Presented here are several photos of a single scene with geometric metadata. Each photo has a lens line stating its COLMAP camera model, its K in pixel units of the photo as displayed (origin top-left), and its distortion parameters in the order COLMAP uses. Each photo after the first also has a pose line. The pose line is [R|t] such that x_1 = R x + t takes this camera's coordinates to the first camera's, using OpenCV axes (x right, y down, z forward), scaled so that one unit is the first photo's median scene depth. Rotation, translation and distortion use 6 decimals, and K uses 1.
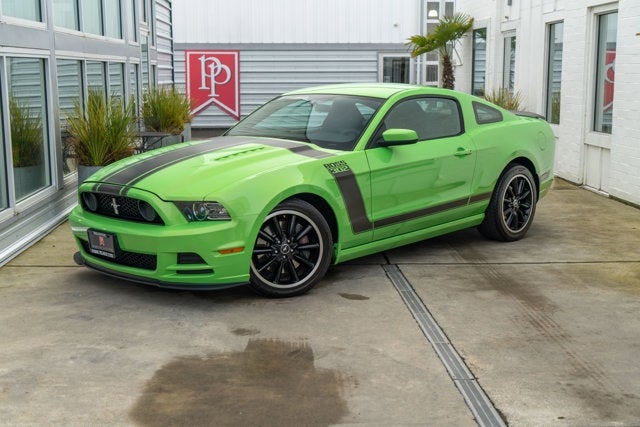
lens RADIAL K [[901.7, 0, 320.8], [0, 901.7, 216.2], [0, 0, 1]] dist [0.076878, 0.000000]
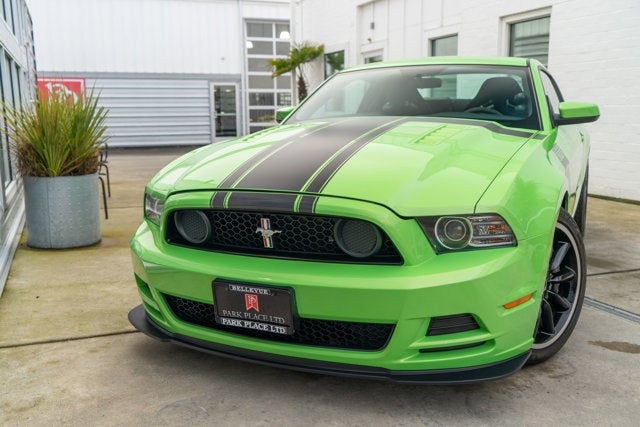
lens RADIAL K [[639.9, 0, 322.1], [0, 639.9, 211.4], [0, 0, 1]] dist [0.015634, 0.000000]
pose [[0.943769, -0.057953, 0.325488, -0.272627], [0.059770, 0.998202, 0.004424, -0.020165], [-0.325159, 0.015279, 0.945536, 0.546258]]
